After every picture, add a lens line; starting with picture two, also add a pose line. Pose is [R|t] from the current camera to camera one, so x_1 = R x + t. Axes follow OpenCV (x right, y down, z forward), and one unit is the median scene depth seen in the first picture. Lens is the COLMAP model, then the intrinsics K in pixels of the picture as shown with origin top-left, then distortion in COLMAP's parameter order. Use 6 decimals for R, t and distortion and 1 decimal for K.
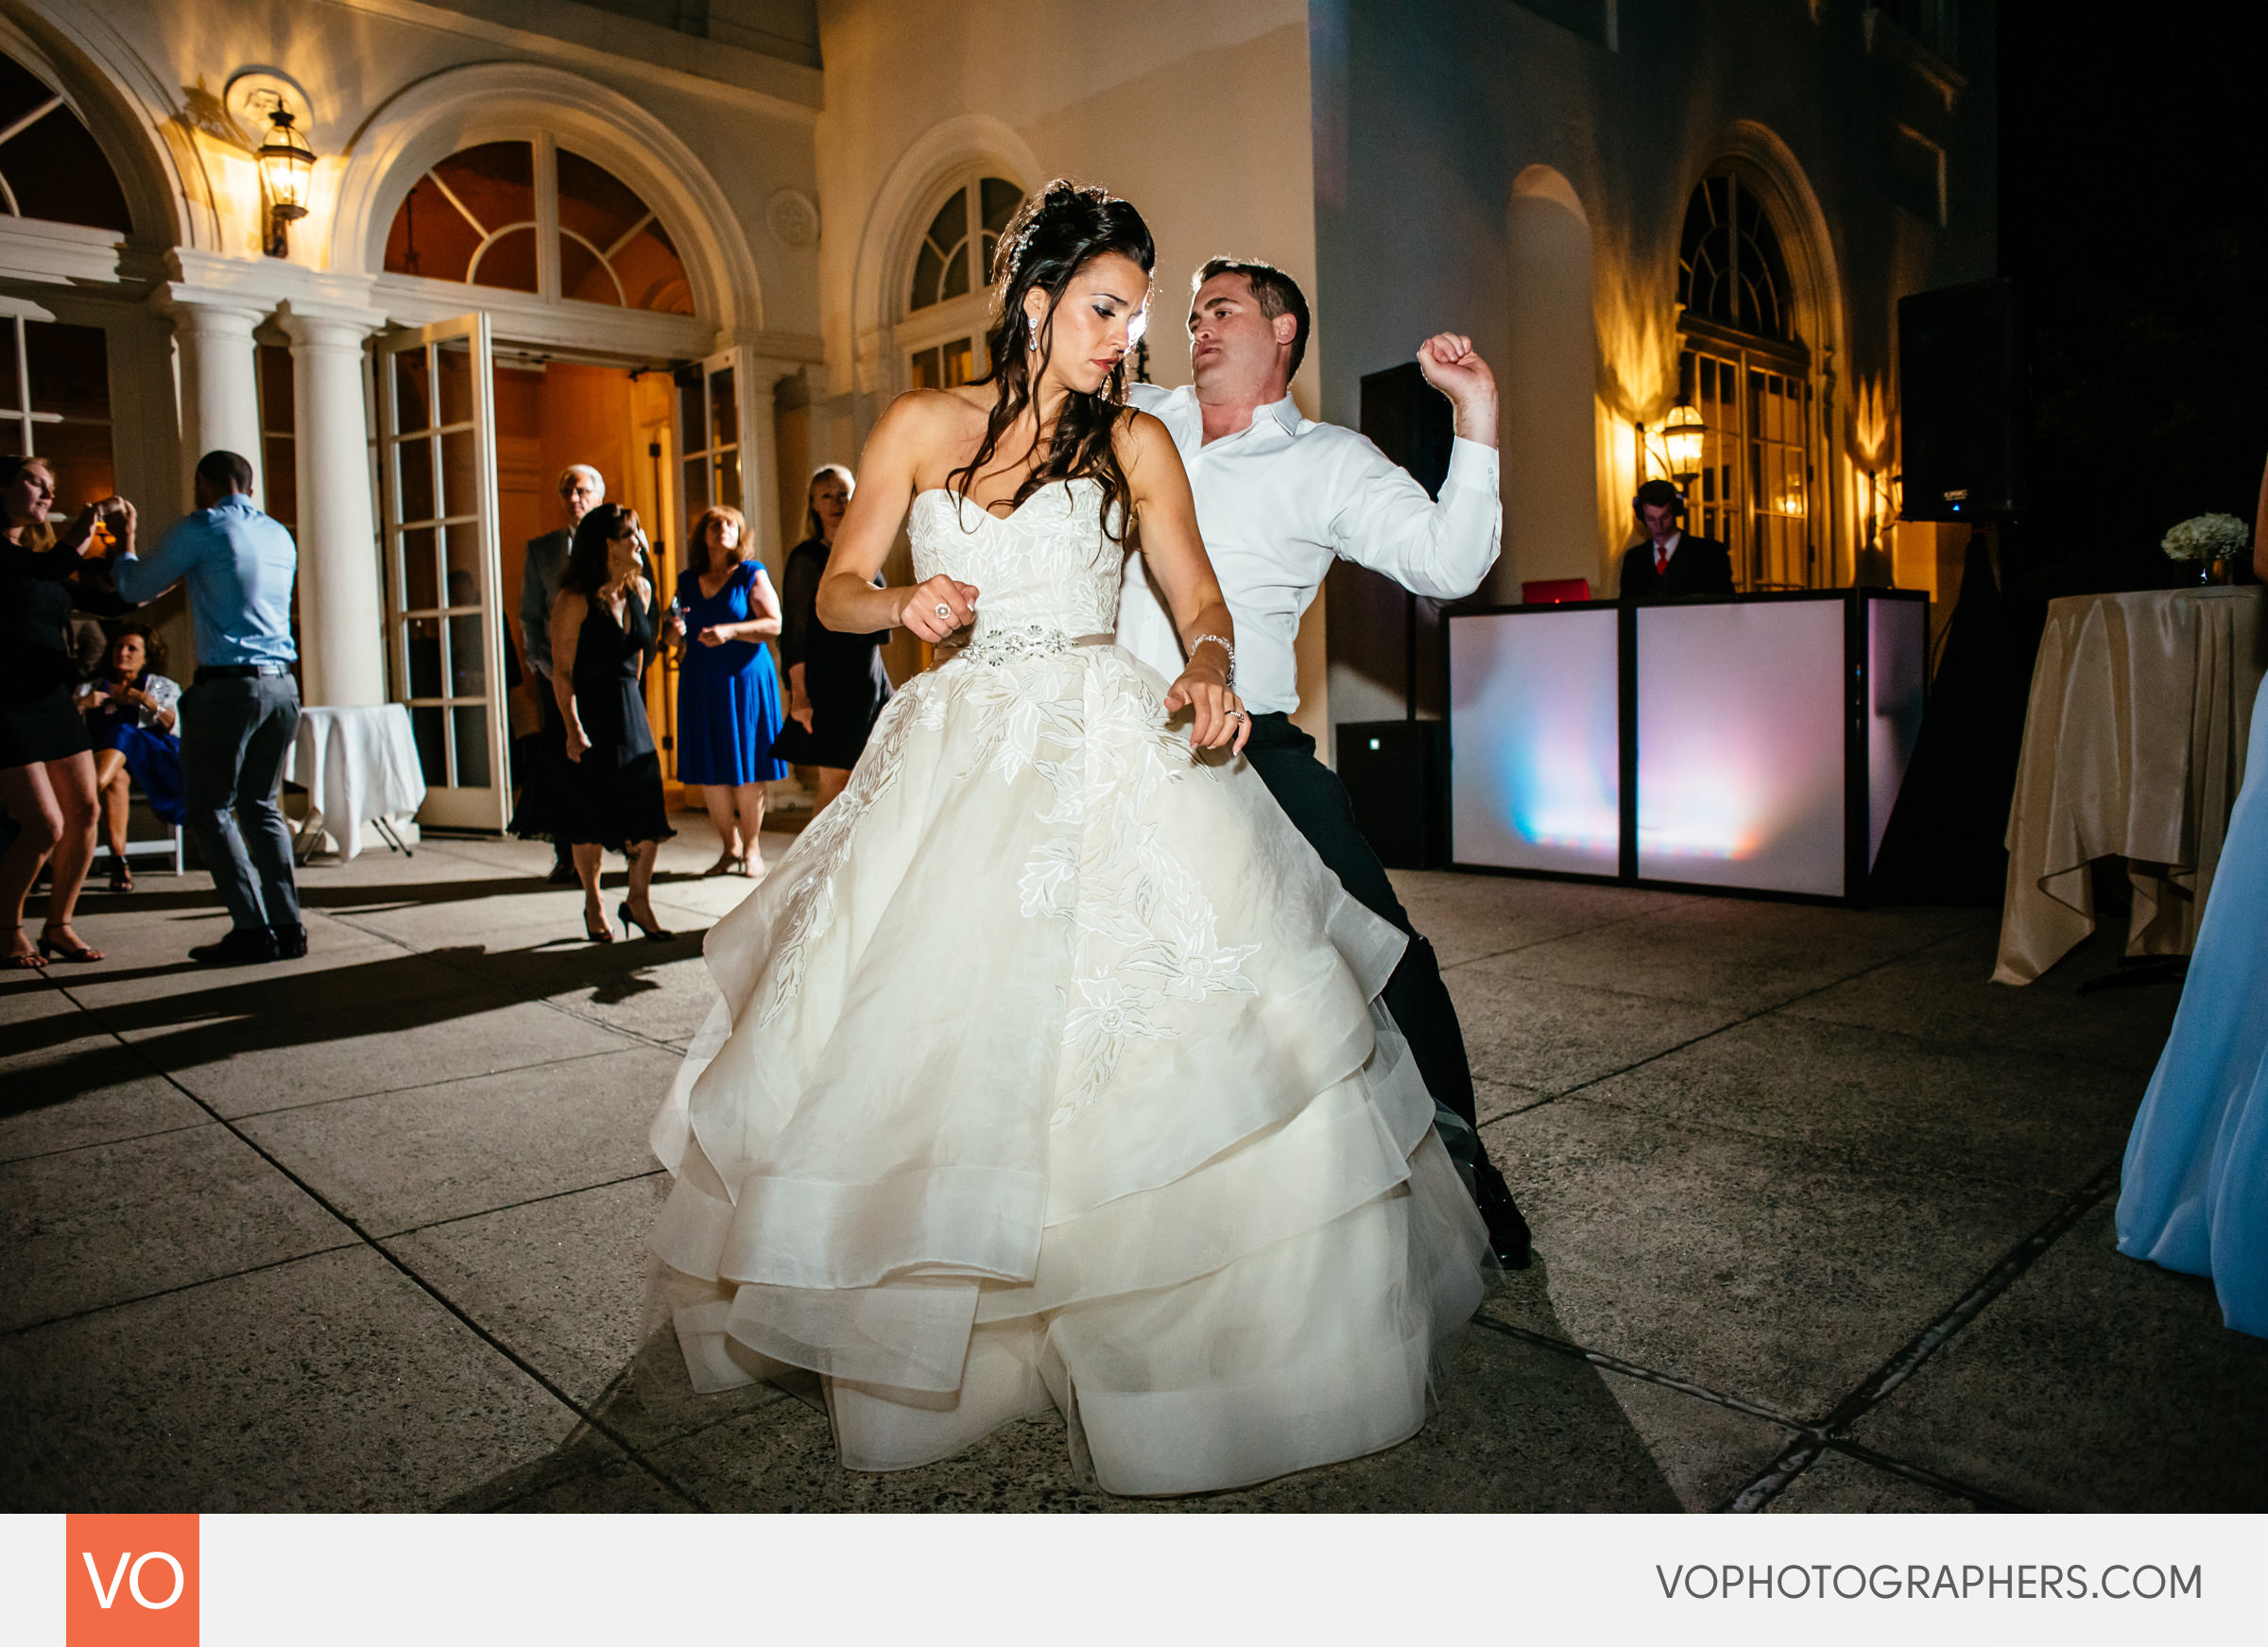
lens RADIAL K [[1499.4, 0, 1134.0], [0, 1499.4, 823.5], [0, 0, 1]] dist [-0.085529, 0.056509]
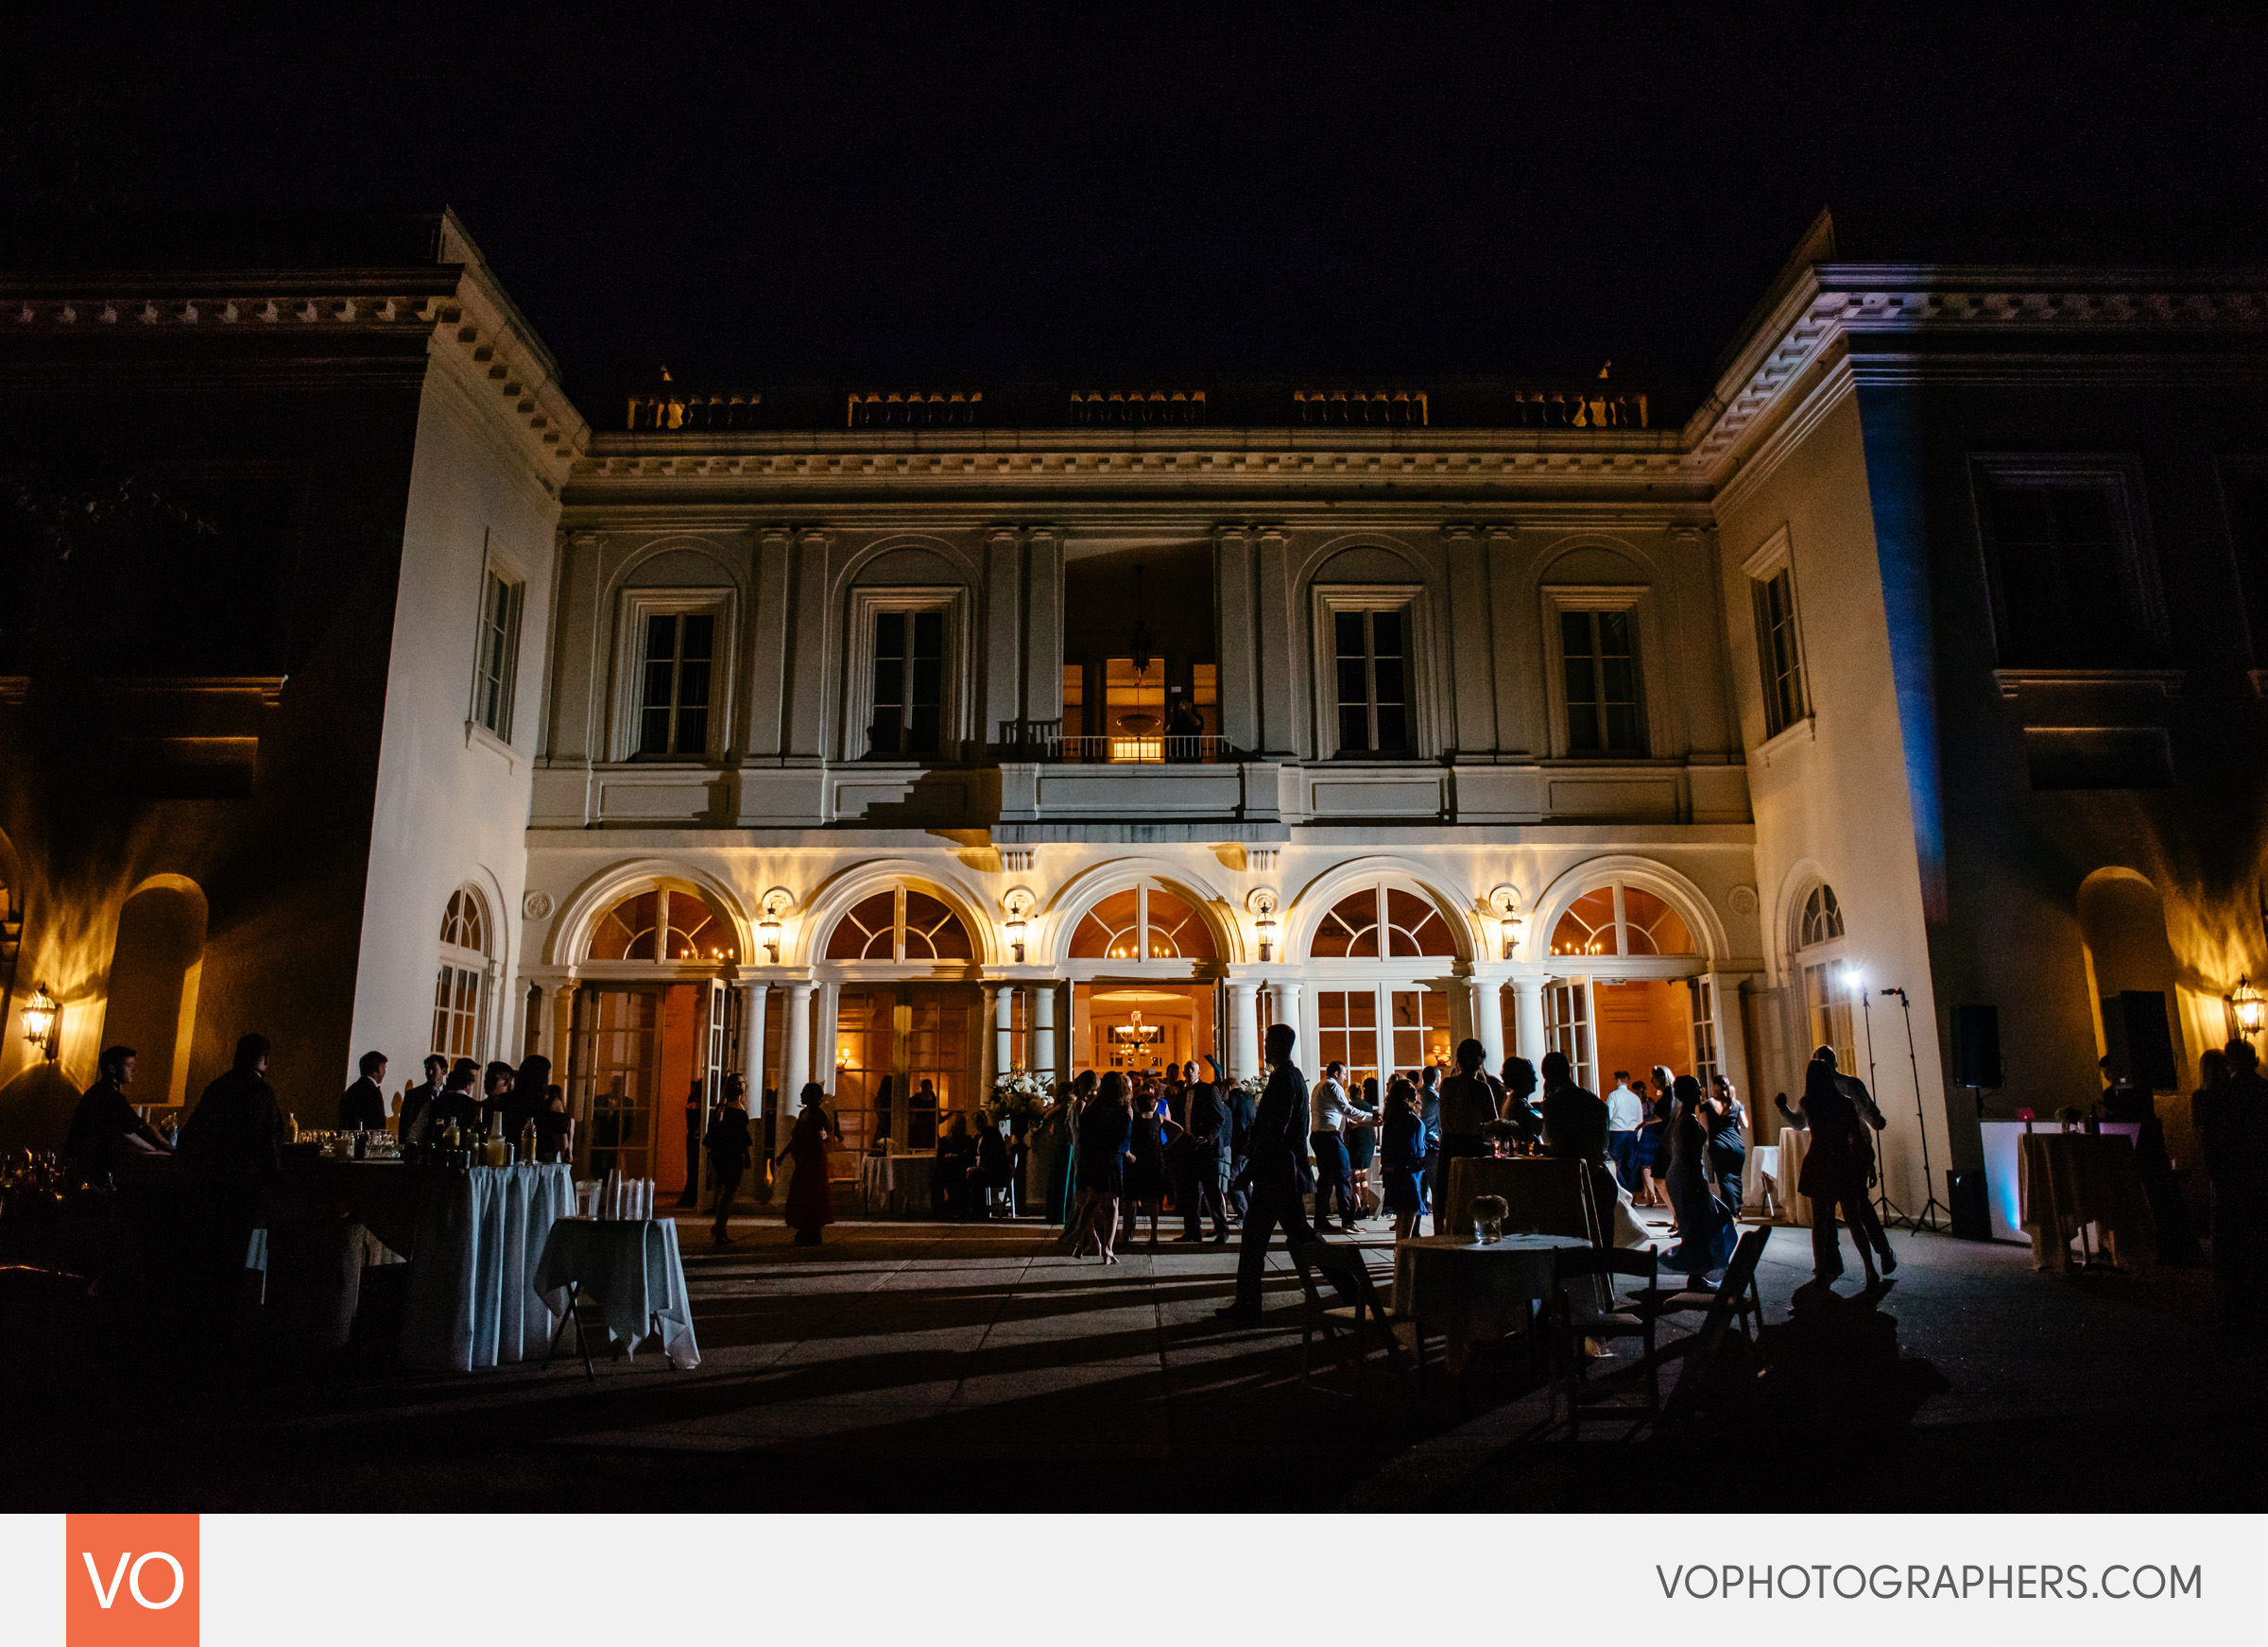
lens RADIAL K [[1585.6, 0, 1132.8], [0, 1585.6, 754.7], [0, 0, 1]] dist [0.007278, 0.005439]
pose [[0.720698, -0.144420, -0.678039, 0.756663], [-0.070046, 0.957885, -0.278479, 0.064749], [0.689702, 0.248193, 0.680229, -1.239985]]
